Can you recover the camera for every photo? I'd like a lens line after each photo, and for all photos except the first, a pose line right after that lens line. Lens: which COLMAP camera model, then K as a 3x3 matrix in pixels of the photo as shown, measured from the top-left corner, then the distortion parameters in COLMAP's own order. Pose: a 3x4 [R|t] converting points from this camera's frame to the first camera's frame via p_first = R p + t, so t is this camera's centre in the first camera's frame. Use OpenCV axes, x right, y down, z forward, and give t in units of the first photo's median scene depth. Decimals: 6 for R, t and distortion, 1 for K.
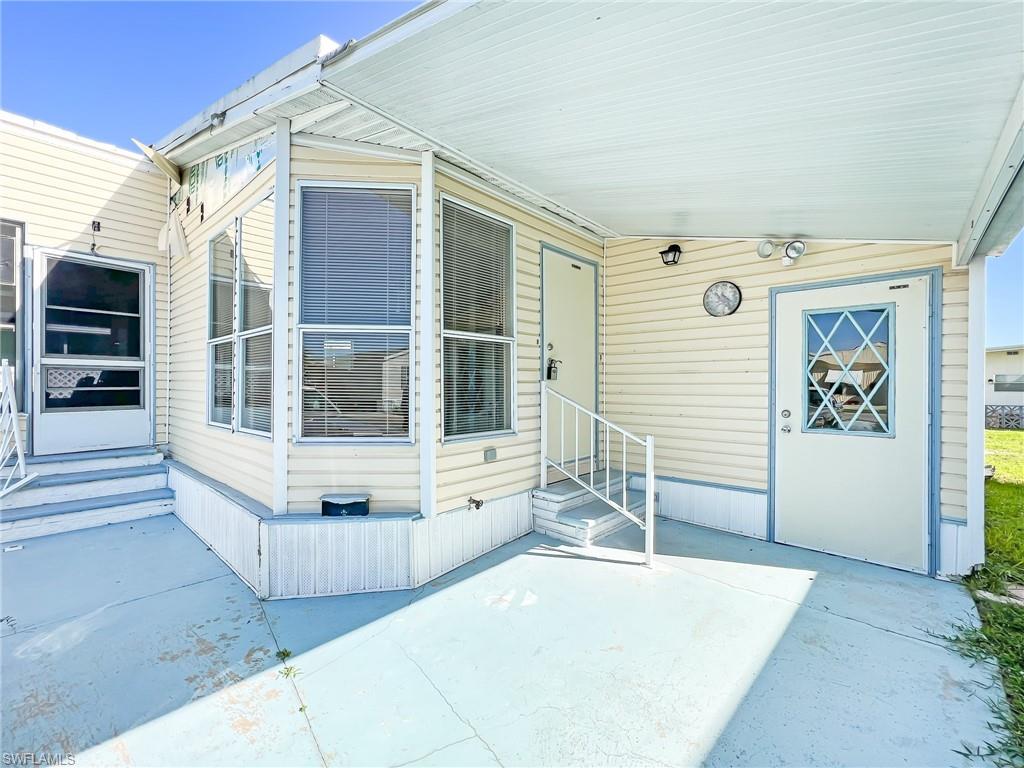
lens RADIAL K [[443.8, 0, 512.0], [0, 443.8, 384.0], [0, 0, 1]] dist [-0.000776, -0.000244]
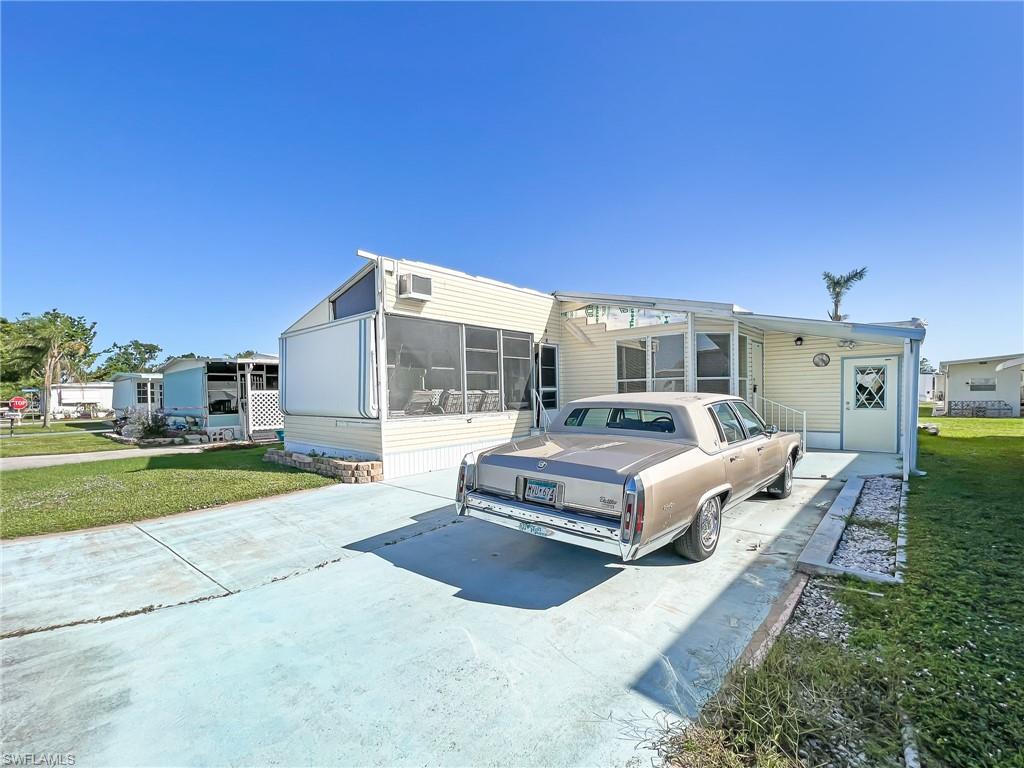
lens RADIAL K [[453.8, 0, 508.7], [0, 453.8, 407.8], [0, 0, 1]] dist [0.002708, 0.000032]
pose [[0.999724, -0.021929, -0.008390, -1.303891], [0.022208, 0.999147, 0.034810, -0.043857], [0.007620, -0.034987, 0.999359, -1.638841]]
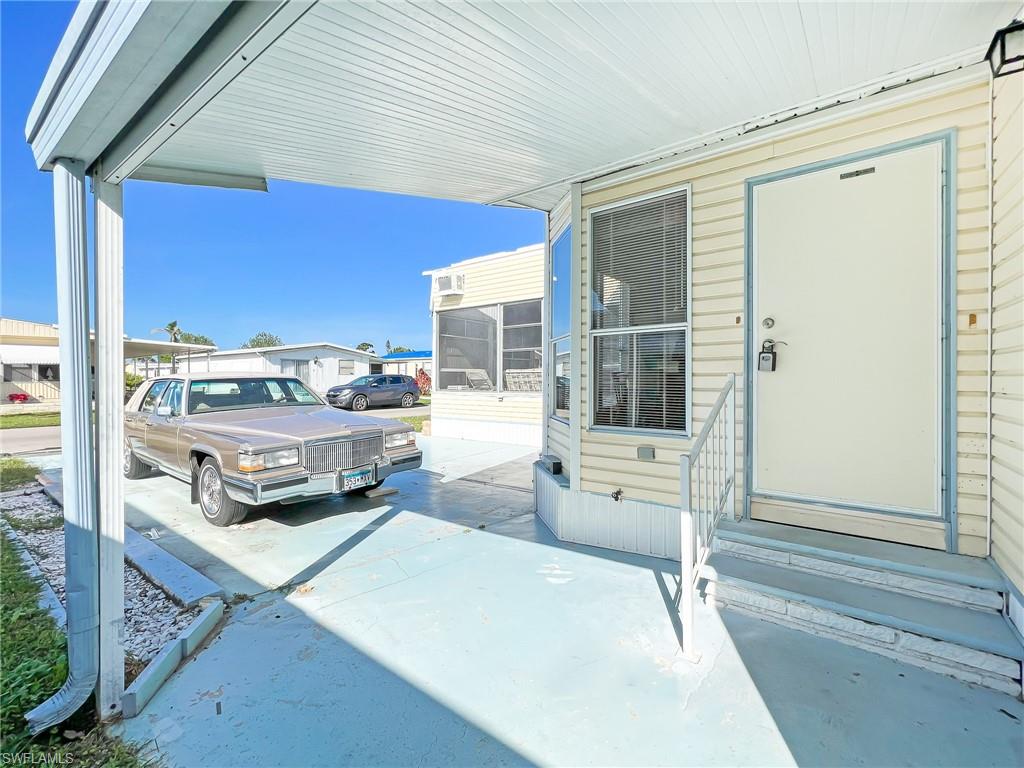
lens RADIAL K [[447.3, 0, 514.6], [0, 447.3, 378.7], [0, 0, 1]] dist [0.000519, 0.000157]
pose [[0.083443, -0.003517, -0.996506, 0.743183], [0.008185, 0.999962, -0.002844, 0.001417], [0.996479, -0.007919, 0.083469, 0.545796]]
